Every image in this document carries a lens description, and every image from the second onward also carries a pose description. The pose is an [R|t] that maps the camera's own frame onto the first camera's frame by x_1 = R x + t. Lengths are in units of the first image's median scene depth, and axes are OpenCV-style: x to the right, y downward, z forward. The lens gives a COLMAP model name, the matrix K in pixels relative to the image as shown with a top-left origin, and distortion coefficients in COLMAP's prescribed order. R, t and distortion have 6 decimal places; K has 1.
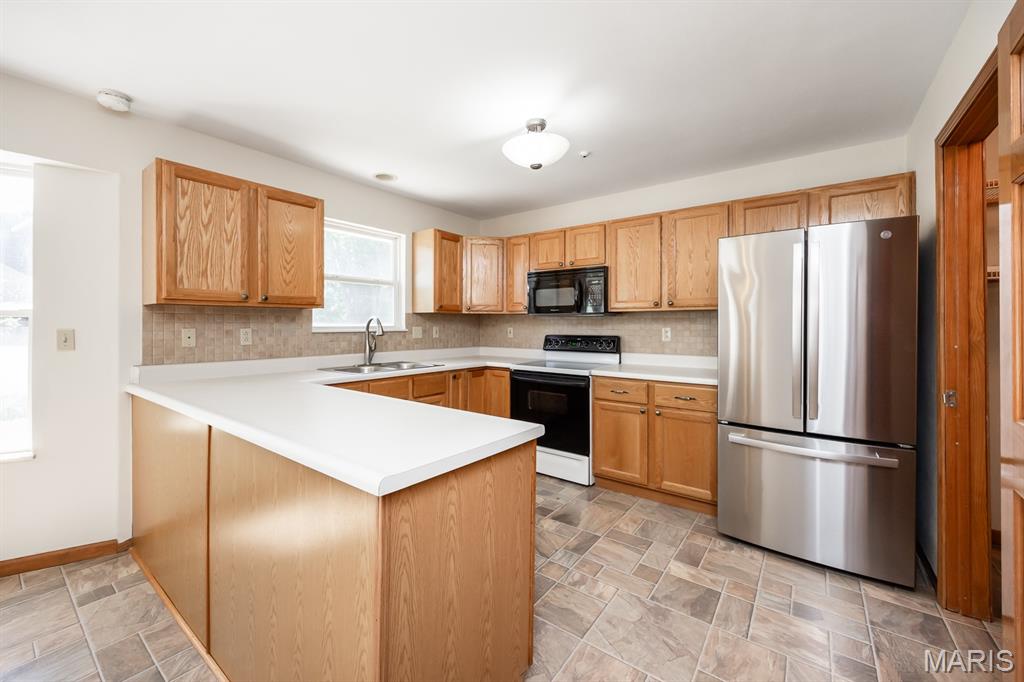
lens RADIAL K [[402.1, 0, 508.9], [0, 402.1, 324.7], [0, 0, 1]] dist [-0.003703, 0.000580]
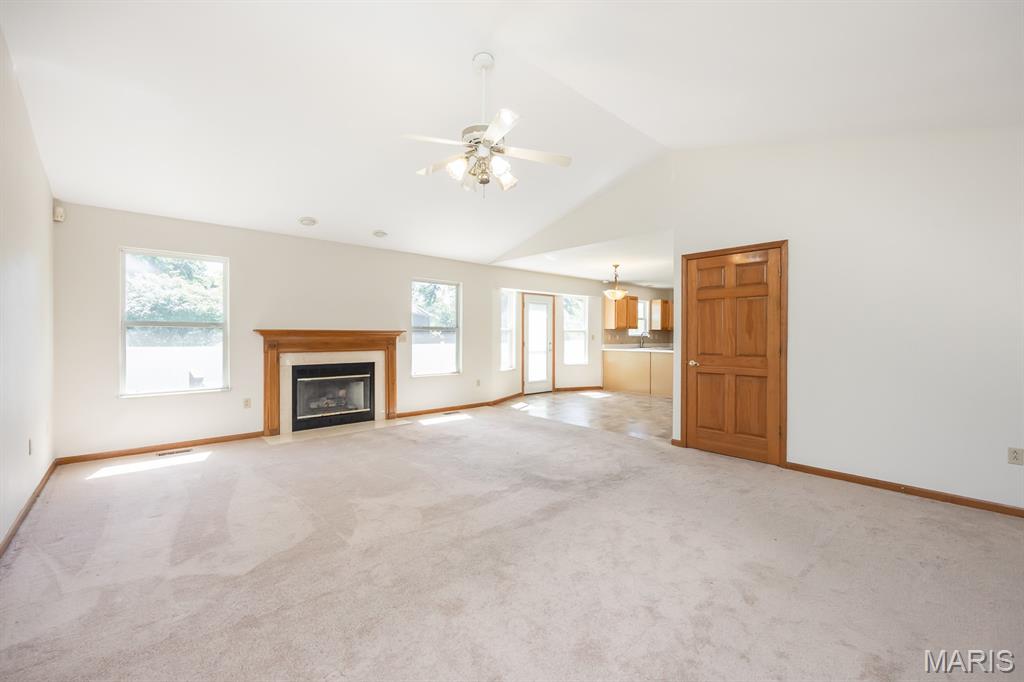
lens RADIAL K [[437.3, 0, 560.0], [0, 437.3, 338.7], [0, 0, 1]] dist [-0.002580, -0.000041]
pose [[0.991090, 0.004306, -0.133122, -0.572833], [-0.002904, 0.999938, 0.010723, 0.002318], [0.133160, -0.010241, 0.991042, -2.466748]]
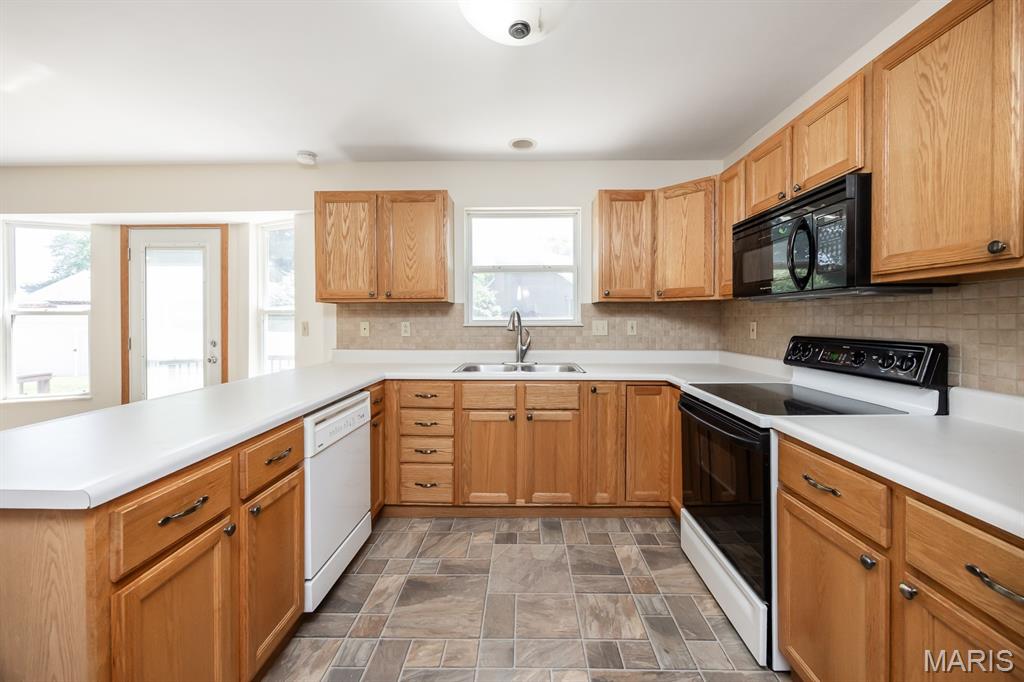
lens RADIAL K [[402.1, 0, 520.6], [0, 402.1, 325.1], [0, 0, 1]] dist [-0.003703, 0.000580]
pose [[0.599474, 0.008773, -0.800346, 0.402578], [0.004178, 0.999892, 0.014090, 0.003590], [0.800383, -0.011791, 0.599373, 0.519906]]
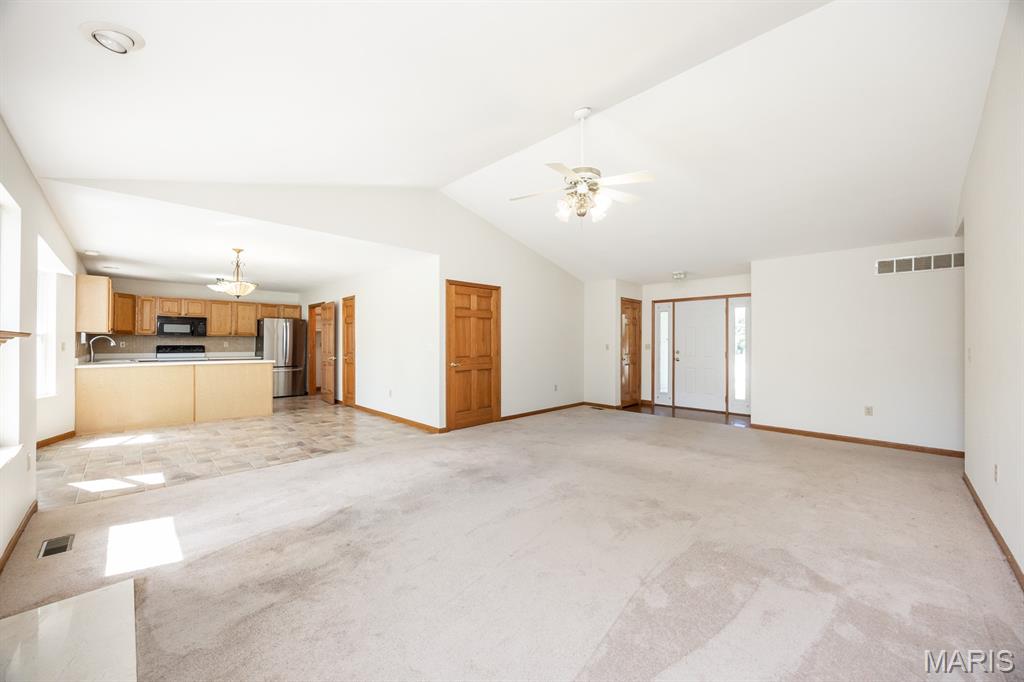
lens RADIAL K [[379.6, 0, 501.4], [0, 379.6, 341.6], [0, 0, 1]] dist [-0.003885, -0.000113]
pose [[0.140897, 0.002944, 0.990020, -2.052618], [-0.005210, 0.999984, -0.002232, 0.001816], [-0.990011, -0.004843, 0.140910, -1.297589]]
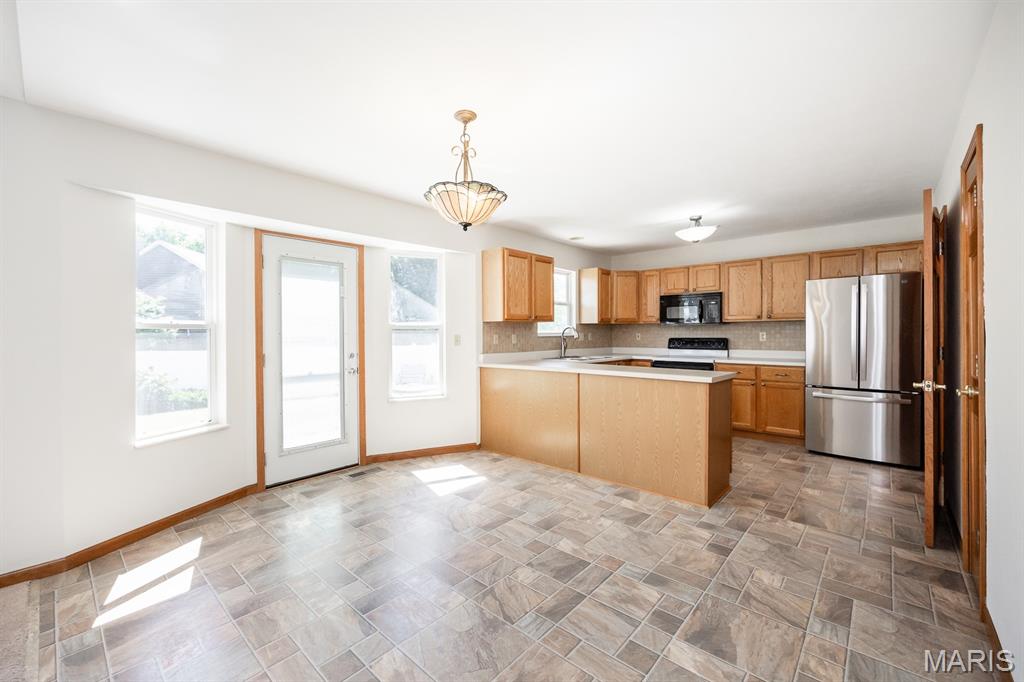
lens RADIAL K [[402.1, 0, 510.3], [0, 402.1, 336.2], [0, 0, 1]] dist [-0.003703, 0.000580]
pose [[0.994721, -0.006788, -0.102391, -0.438476], [0.007795, 0.999925, 0.009434, 0.001395], [0.102319, -0.010182, 0.994700, -0.657094]]
